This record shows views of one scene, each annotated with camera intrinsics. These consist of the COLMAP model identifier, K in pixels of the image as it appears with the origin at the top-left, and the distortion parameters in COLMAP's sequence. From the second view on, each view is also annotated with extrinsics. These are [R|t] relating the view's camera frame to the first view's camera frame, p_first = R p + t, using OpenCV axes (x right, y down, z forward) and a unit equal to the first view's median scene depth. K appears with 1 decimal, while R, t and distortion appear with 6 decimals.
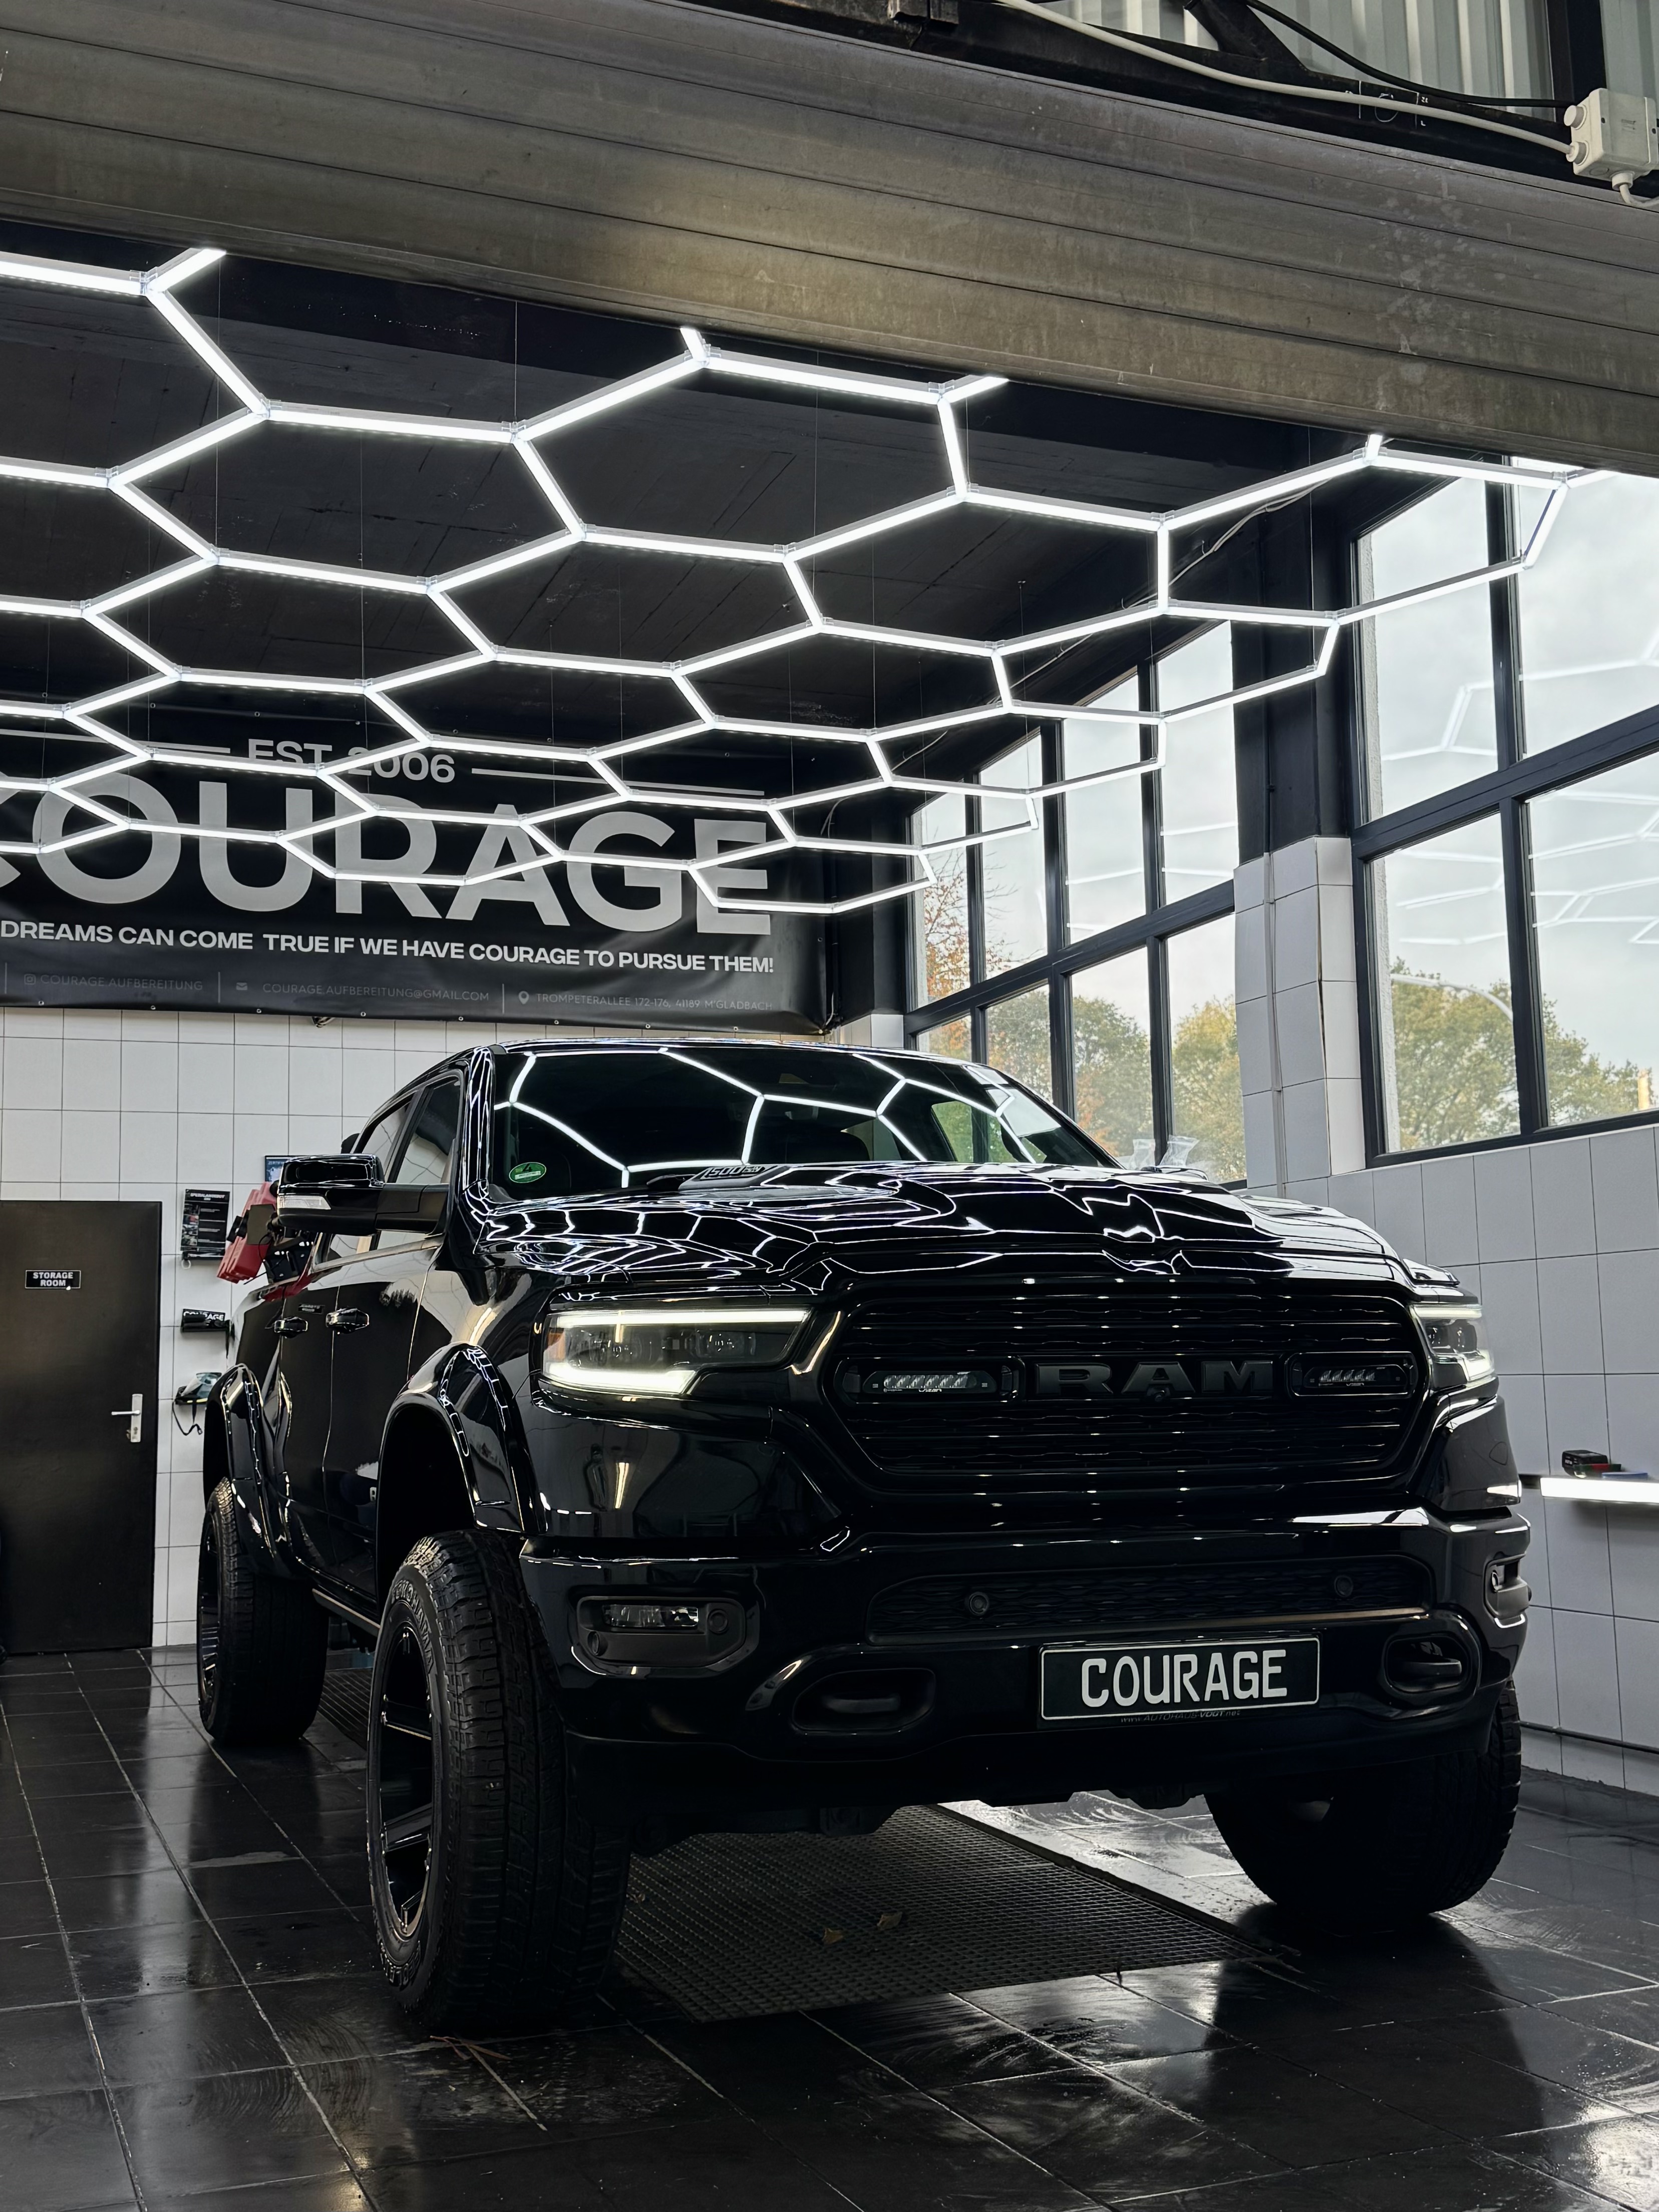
lens RADIAL K [[2219.5, 0, 828.5], [0, 2219.5, 1104.7], [0, 0, 1]] dist [0.112071, 0.000000]
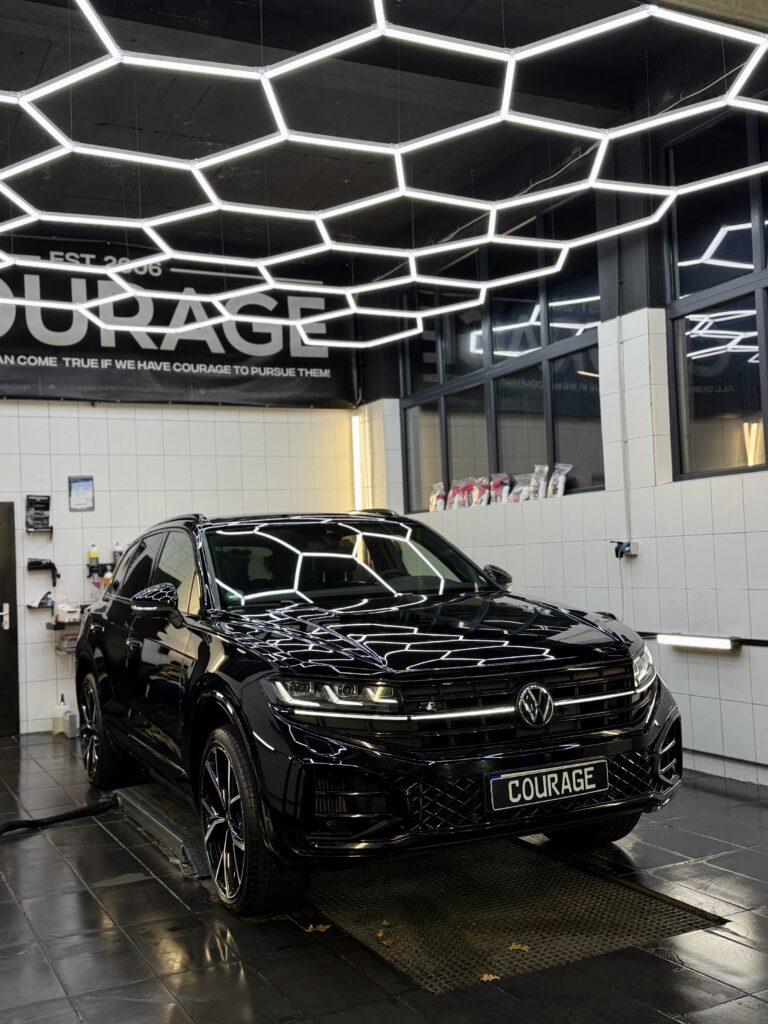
lens RADIAL K [[1063.5, 0, 388.4], [0, 1063.5, 515.6], [0, 0, 1]] dist [0.089250, 0.000000]
pose [[0.995721, -0.016269, 0.090969, -0.065211], [0.009158, 0.996907, 0.078050, -0.012352], [-0.091957, -0.076883, 0.992790, 0.072118]]
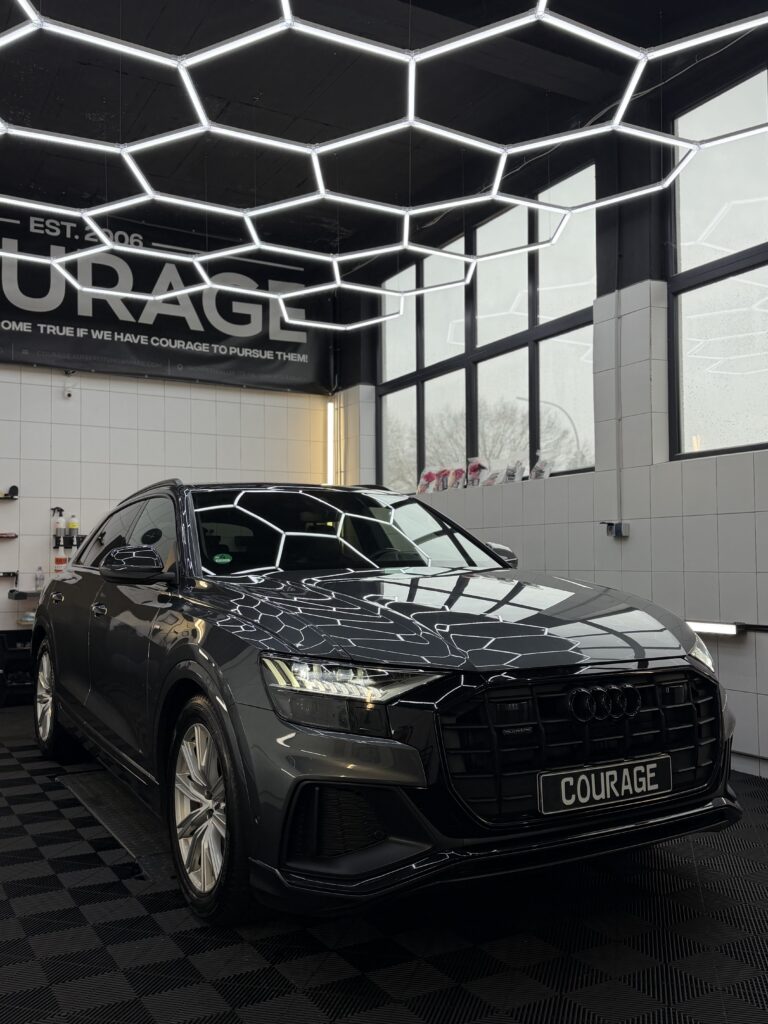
lens RADIAL K [[920.7, 0, 380.6], [0, 920.7, 511.0], [0, 0, 1]] dist [0.072505, -0.049404]
pose [[0.990130, 0.024708, 0.137958, -0.075165], [-0.032748, 0.997876, 0.056315, 0.024911], [-0.136274, -0.060277, 0.988836, 0.194827]]
